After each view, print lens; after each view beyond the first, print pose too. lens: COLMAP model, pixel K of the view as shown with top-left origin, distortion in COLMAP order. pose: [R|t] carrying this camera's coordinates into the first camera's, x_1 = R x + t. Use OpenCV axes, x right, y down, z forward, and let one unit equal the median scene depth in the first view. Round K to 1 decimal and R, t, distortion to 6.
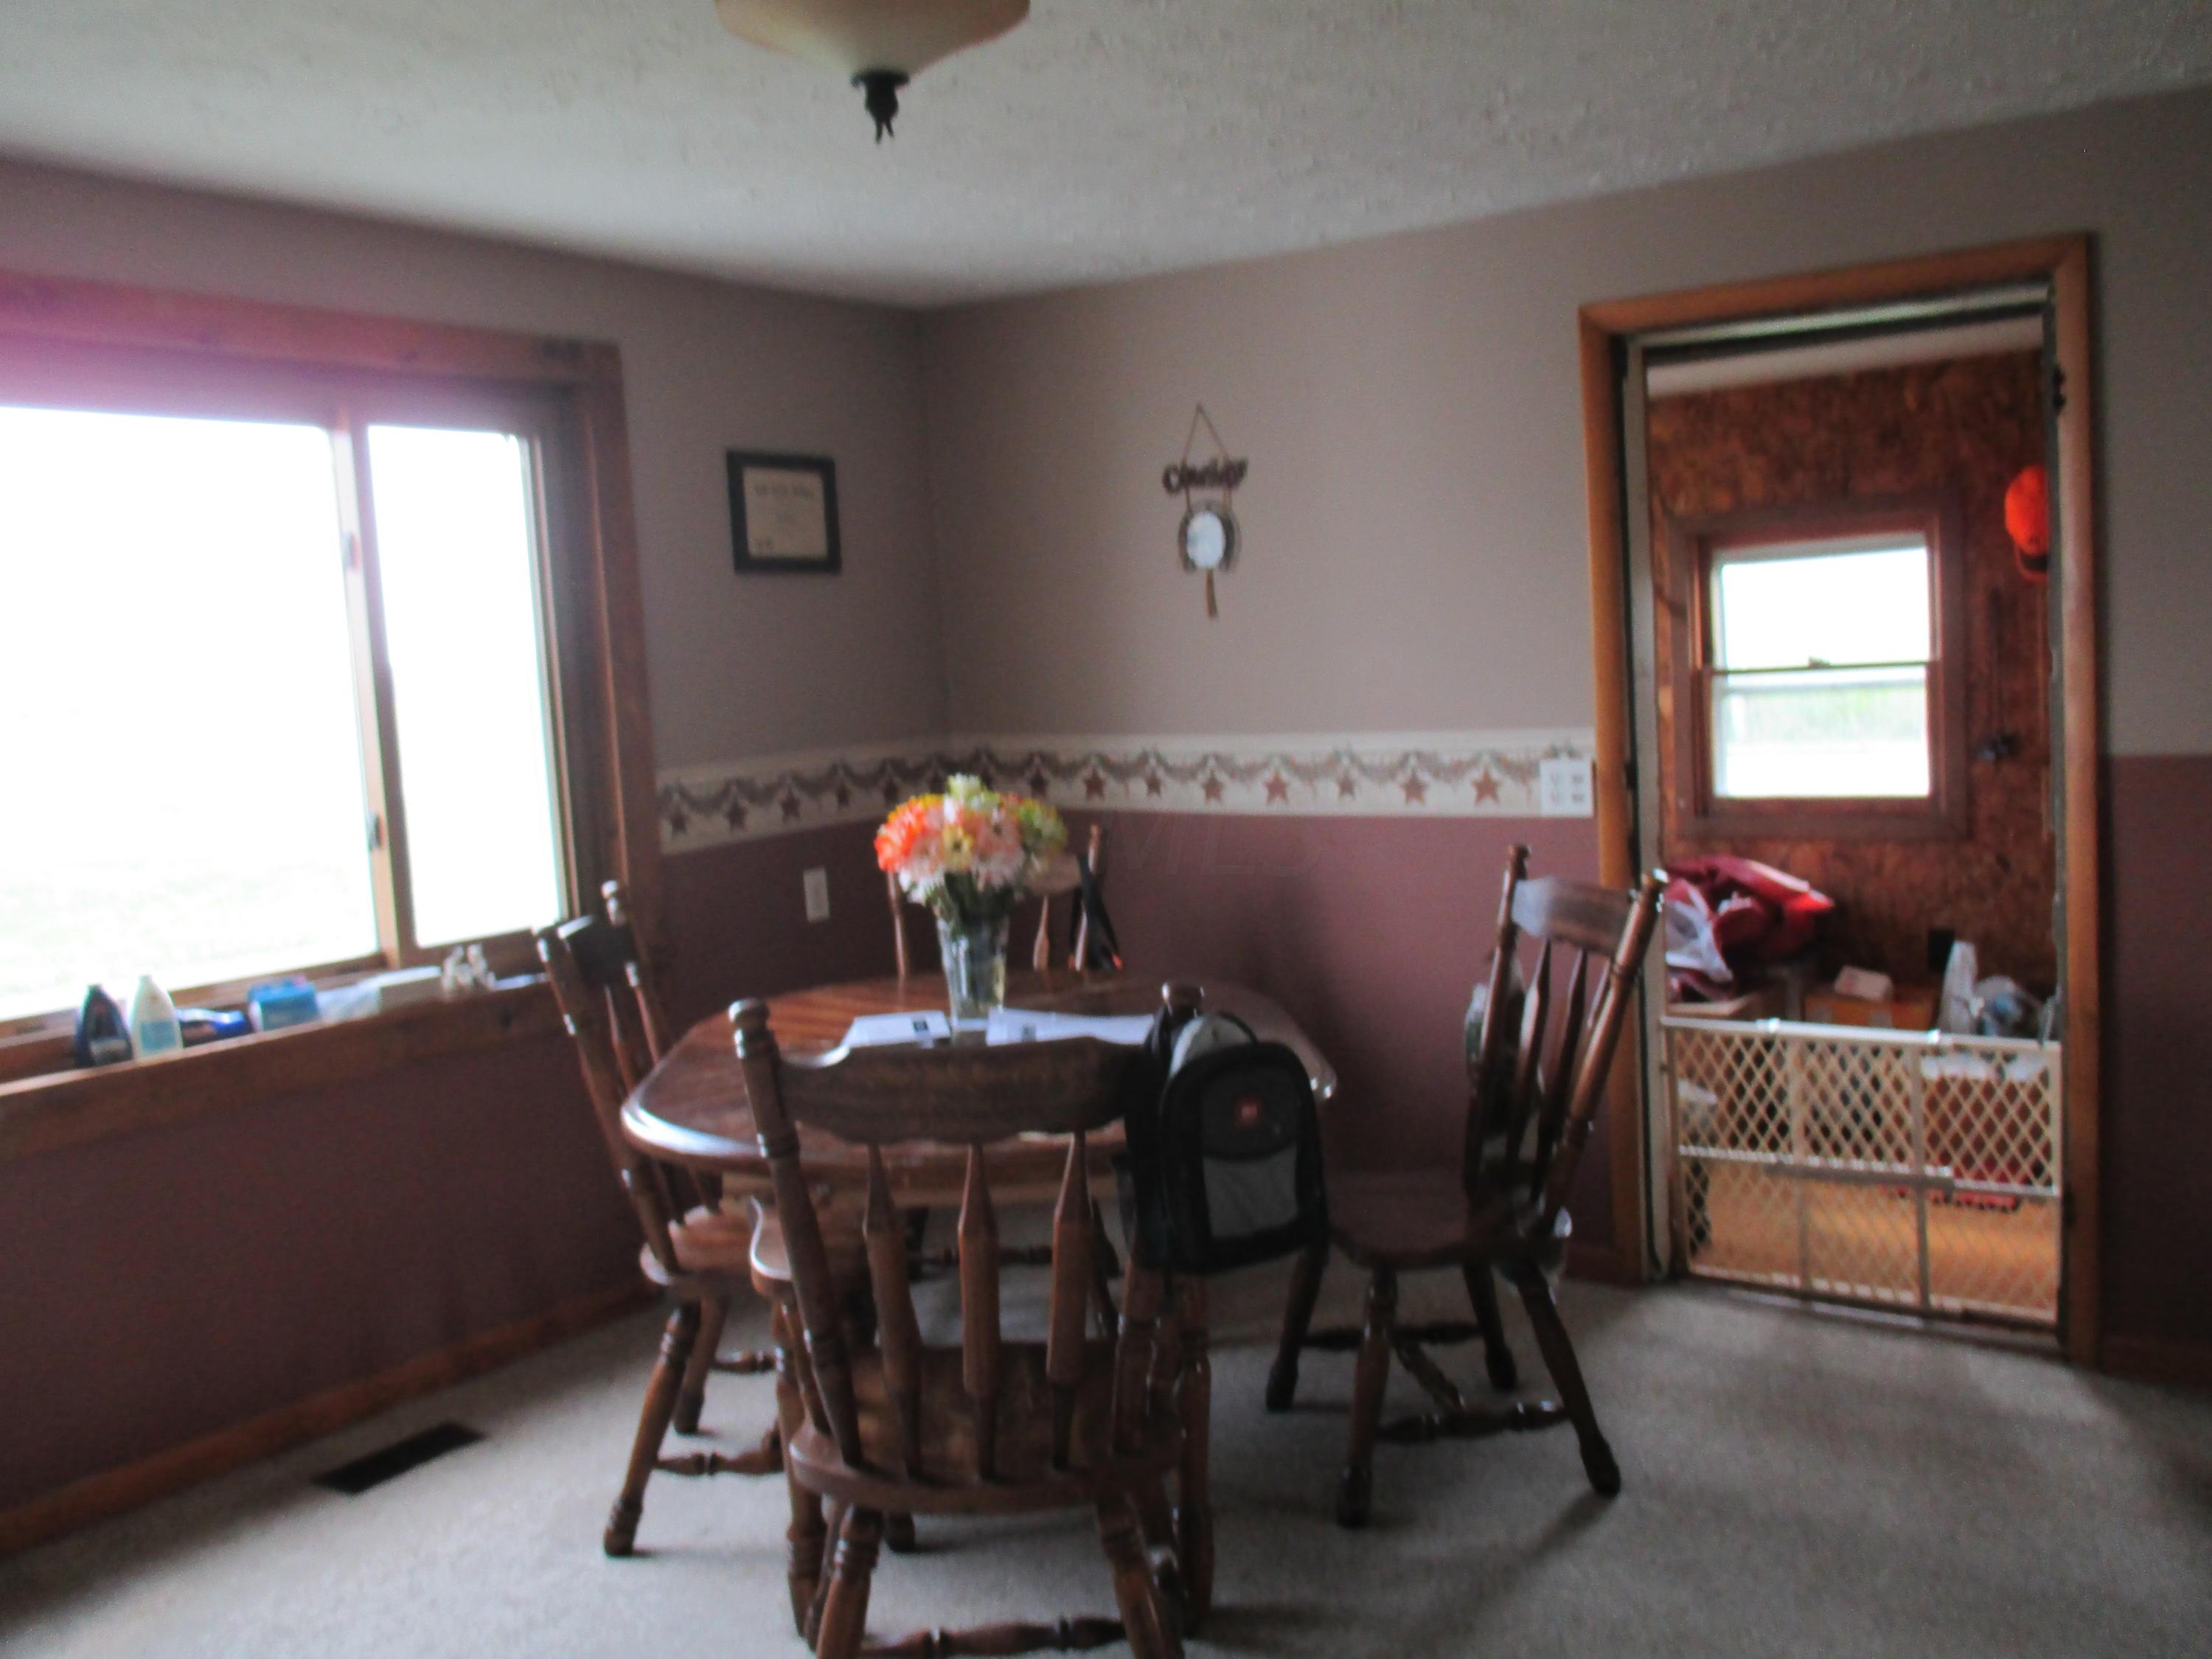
lens RADIAL K [[1889.5, 0, 1111.0], [0, 1889.5, 834.4], [0, 0, 1]] dist [-0.000441, 0.008598]
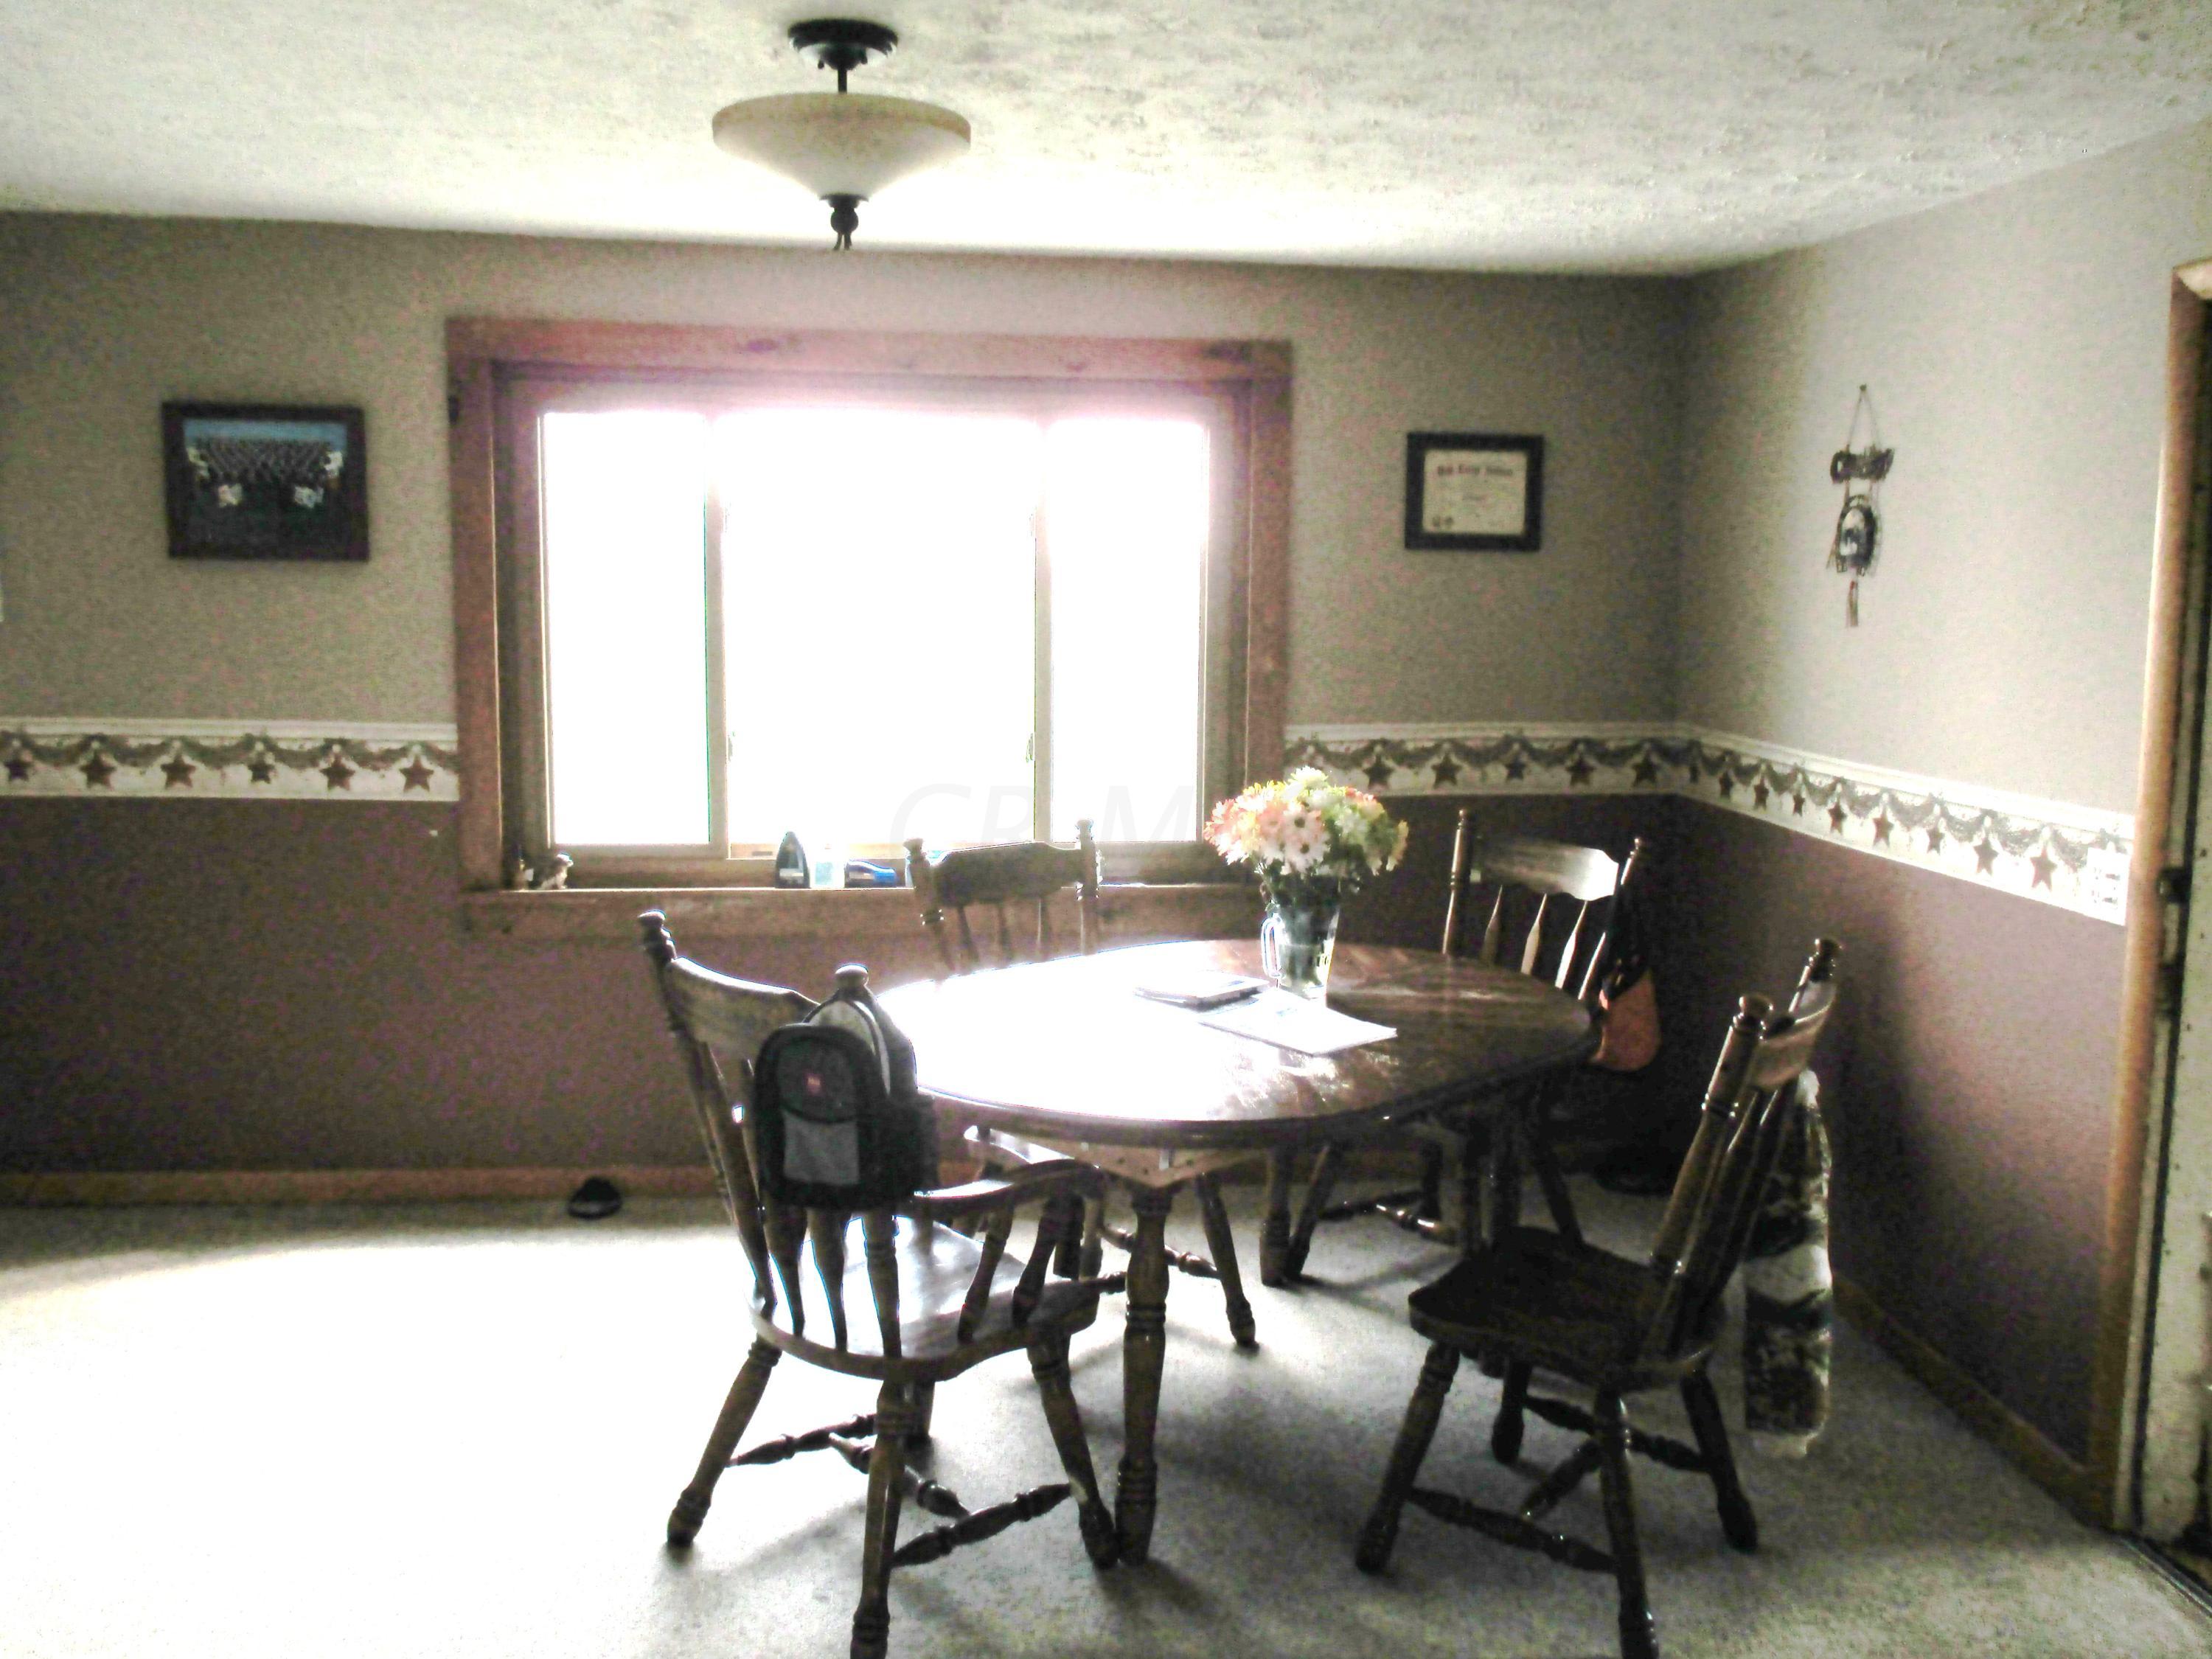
lens RADIAL K [[1889.5, 0, 1111.3], [0, 1889.5, 822.3], [0, 0, 1]] dist [-0.000441, 0.008598]
pose [[0.670299, 0.157348, -0.725218, 0.484916], [-0.119516, 0.987395, 0.103766, -0.075925], [0.732404, 0.017121, 0.680655, 0.152435]]
